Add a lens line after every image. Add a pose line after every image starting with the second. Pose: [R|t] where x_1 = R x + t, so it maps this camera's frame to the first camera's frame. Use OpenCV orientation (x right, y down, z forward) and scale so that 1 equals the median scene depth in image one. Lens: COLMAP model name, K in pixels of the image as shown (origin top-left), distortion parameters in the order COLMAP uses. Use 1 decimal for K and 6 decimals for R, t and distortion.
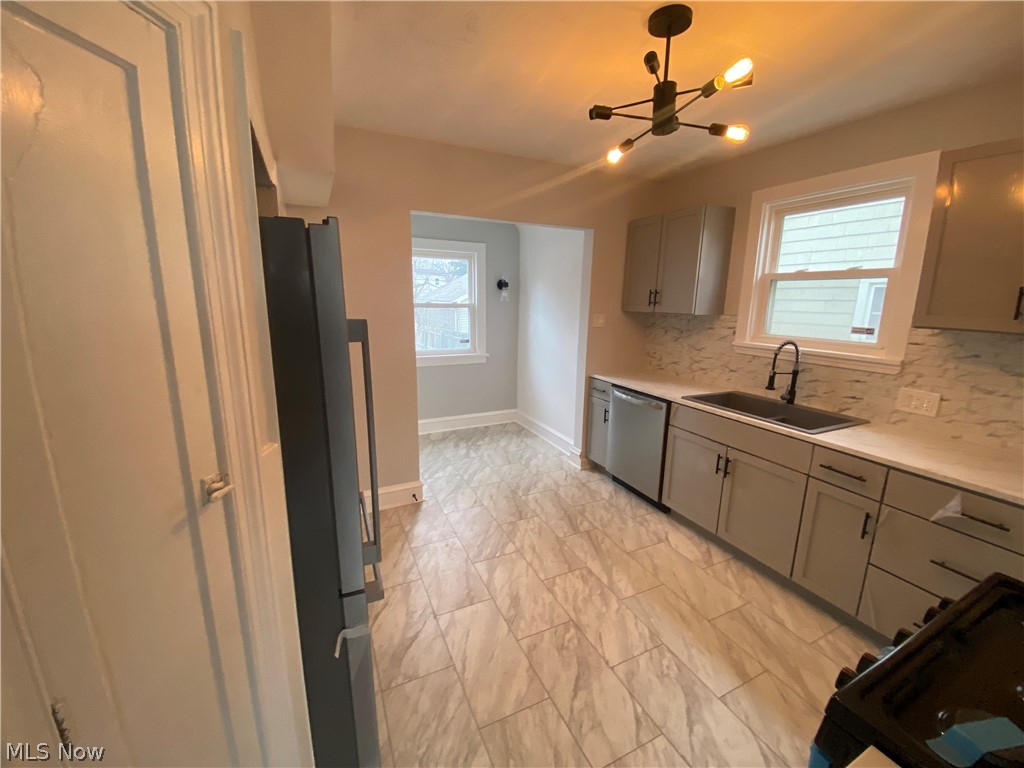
lens RADIAL K [[415.1, 0, 512.0], [0, 415.1, 384.0], [0, 0, 1]] dist [0.017224, -0.018181]
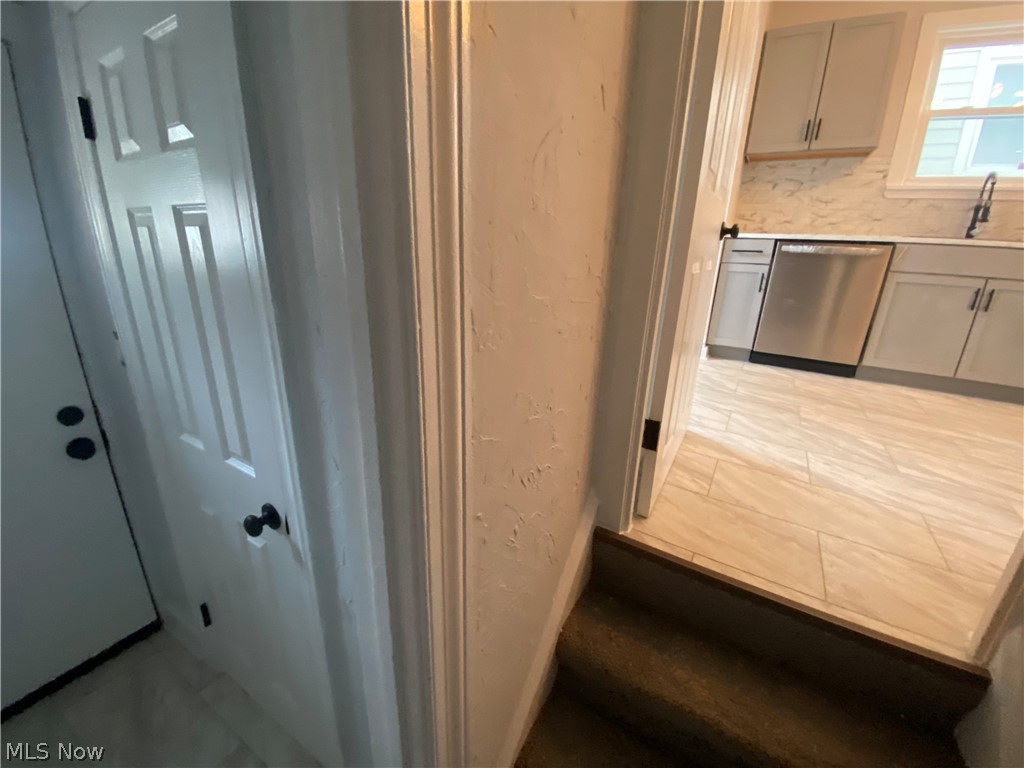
lens RADIAL K [[423.3, 0, 512.0], [0, 423.3, 384.0], [0, 0, 1]] dist [0.017366, -0.019442]
pose [[0.828958, -0.160851, 0.535682, -0.896201], [0.093576, 0.984140, 0.150704, 0.137945], [-0.551427, -0.074800, 0.830863, 0.773304]]
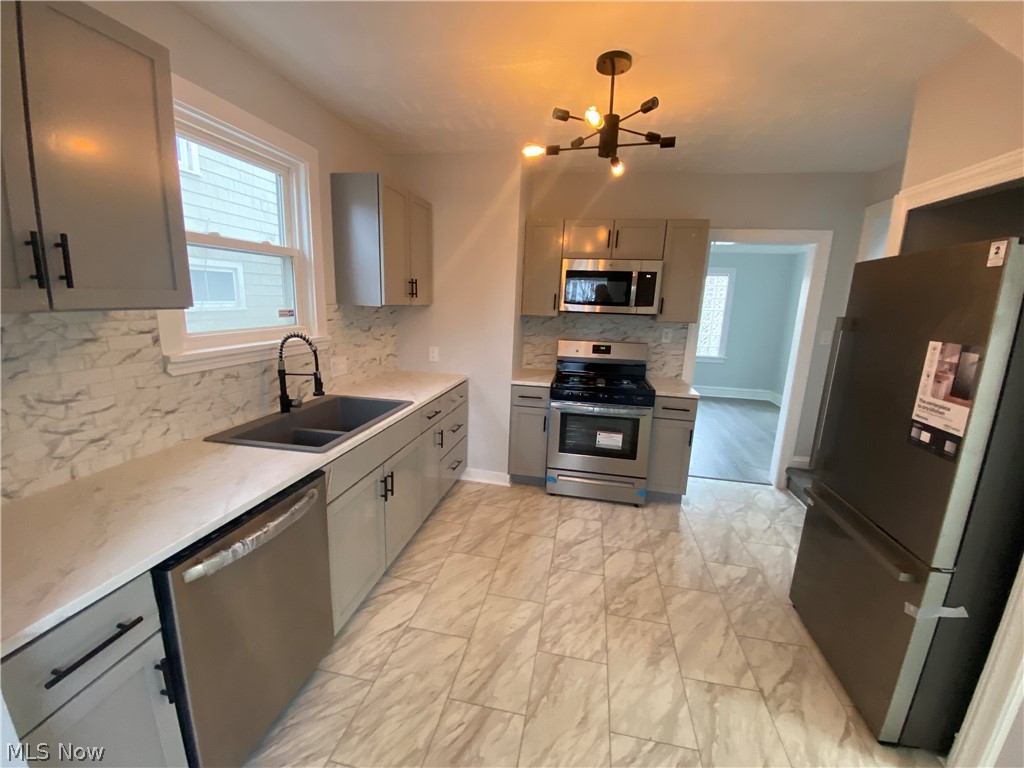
lens RADIAL K [[415.1, 0, 512.0], [0, 415.1, 384.0], [0, 0, 1]] dist [0.017224, -0.018181]
pose [[-0.805912, -0.161744, 0.569513, -0.127593], [0.074142, 0.926812, 0.368135, -0.273677], [-0.587374, 0.338909, -0.734937, 1.371509]]
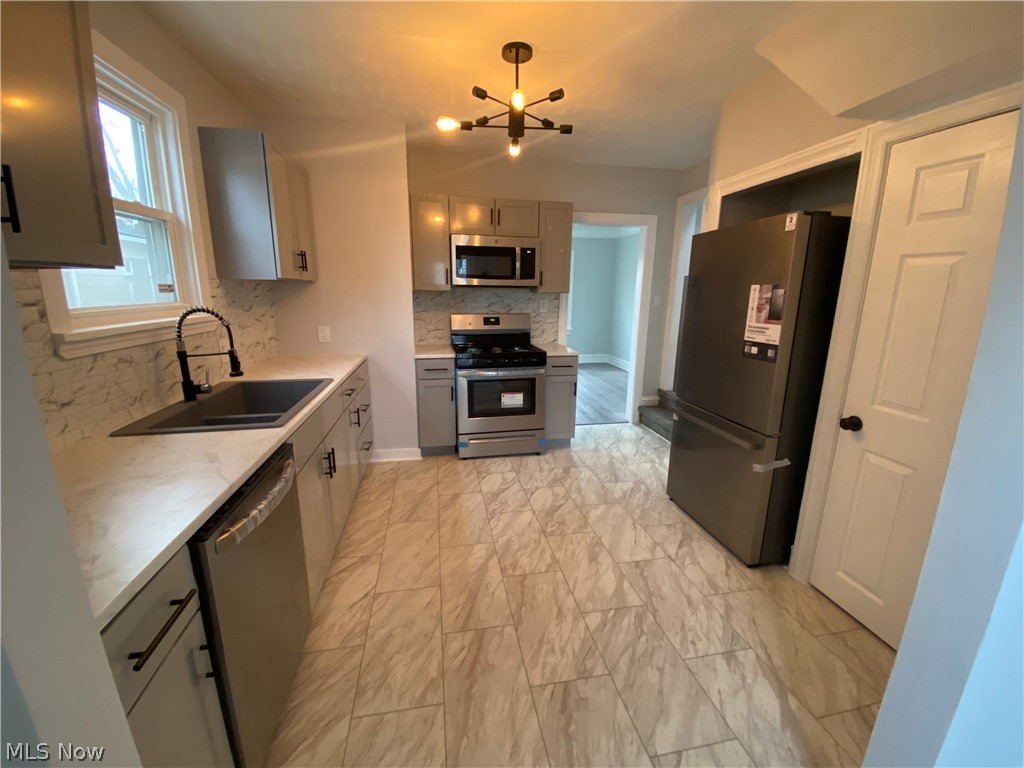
lens RADIAL K [[410.3, 0, 512.0], [0, 410.3, 384.0], [0, 0, 1]] dist [0.036030, -0.029669]
pose [[-0.967984, -0.076393, 0.239105, -0.008403], [0.030377, 0.909911, 0.413690, -0.255757], [-0.249167, 0.407708, -0.878459, 1.525287]]
